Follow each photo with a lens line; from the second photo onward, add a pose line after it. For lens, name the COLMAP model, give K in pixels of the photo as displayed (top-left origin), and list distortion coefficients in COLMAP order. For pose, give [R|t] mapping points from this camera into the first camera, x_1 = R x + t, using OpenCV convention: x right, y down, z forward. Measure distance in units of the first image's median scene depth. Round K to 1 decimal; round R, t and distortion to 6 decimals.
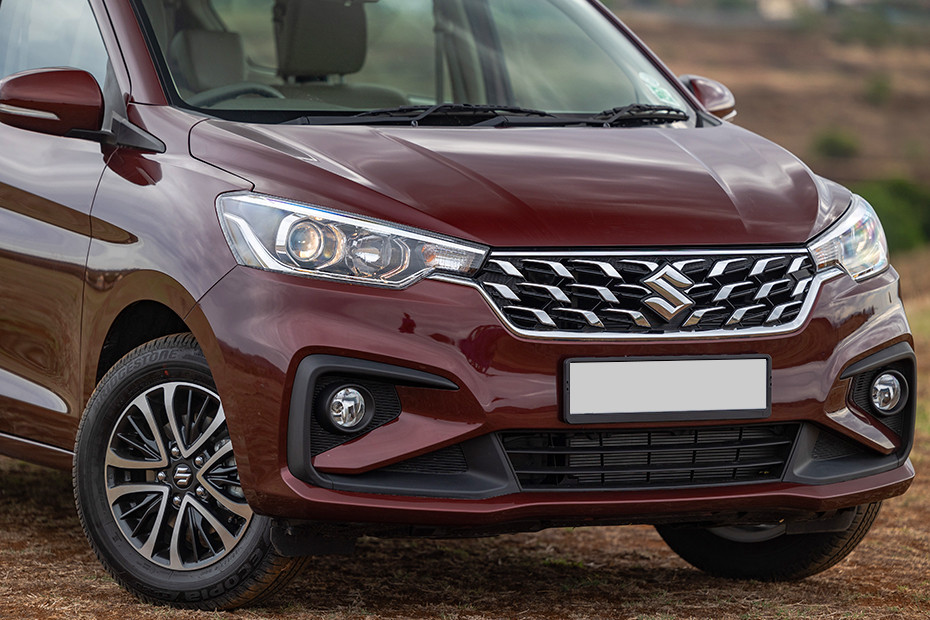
lens RADIAL K [[5315.3, 0, 465.0], [0, 5315.3, 310.0], [0, 0, 1]] dist [0.243740, 10.140652]
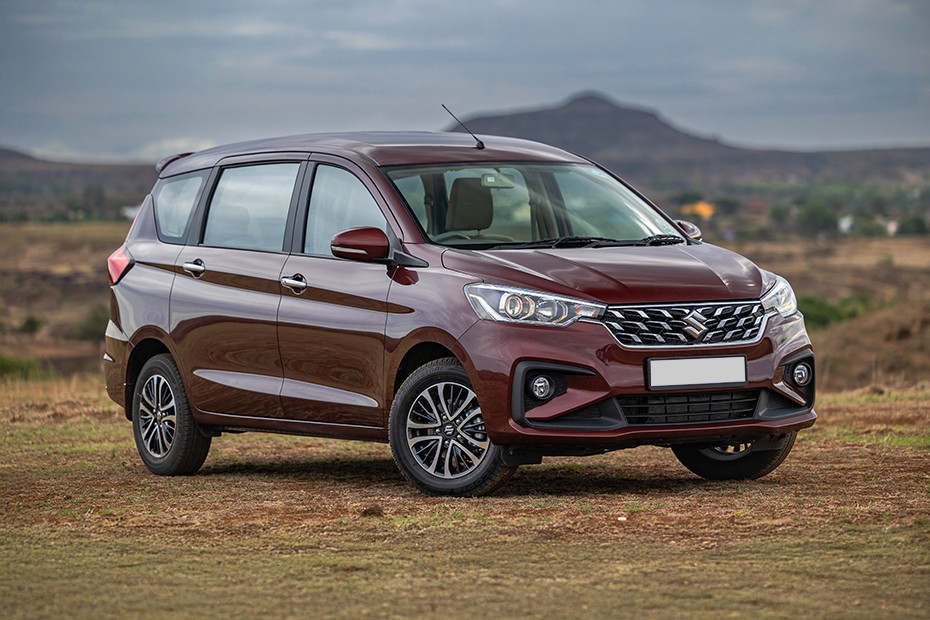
lens RADIAL K [[5315.3, 0, 465.0], [0, 5315.3, 310.0], [0, 0, 1]] dist [0.243740, 10.140652]
pose [[0.996583, -0.042692, 0.070712, -0.186339], [0.045619, 0.998145, -0.040320, 0.067090], [-0.068859, 0.043408, 0.996682, -0.967408]]
